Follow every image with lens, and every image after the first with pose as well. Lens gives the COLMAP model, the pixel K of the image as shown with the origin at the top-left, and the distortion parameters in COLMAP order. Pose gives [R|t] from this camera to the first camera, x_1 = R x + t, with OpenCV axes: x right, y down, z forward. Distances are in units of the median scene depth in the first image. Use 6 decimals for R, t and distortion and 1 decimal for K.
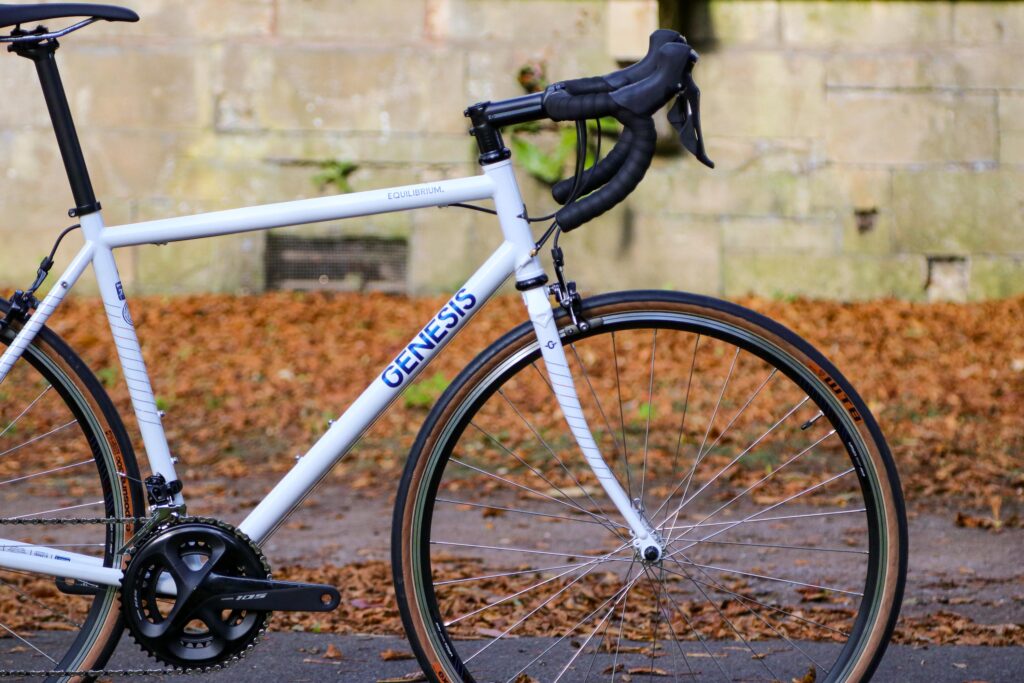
lens RADIAL K [[4872.9, 0, 512.0], [0, 4872.9, 341.5], [0, 0, 1]] dist [0.728428, 12.151444]
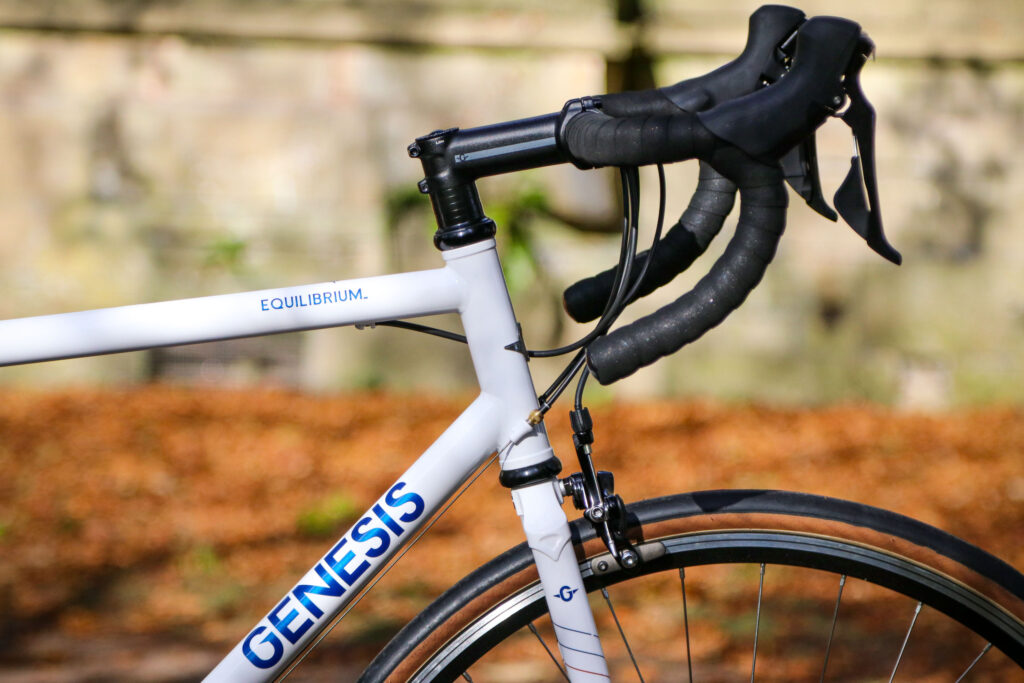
lens RADIAL K [[4872.9, 0, 512.0], [0, 4872.9, 341.5], [0, 0, 1]] dist [0.728428, 12.151444]
pose [[0.999662, 0.016384, 0.020190, -0.008869], [-0.016062, 0.999743, -0.015998, -0.017834], [-0.020447, 0.015668, 0.999668, 0.471375]]
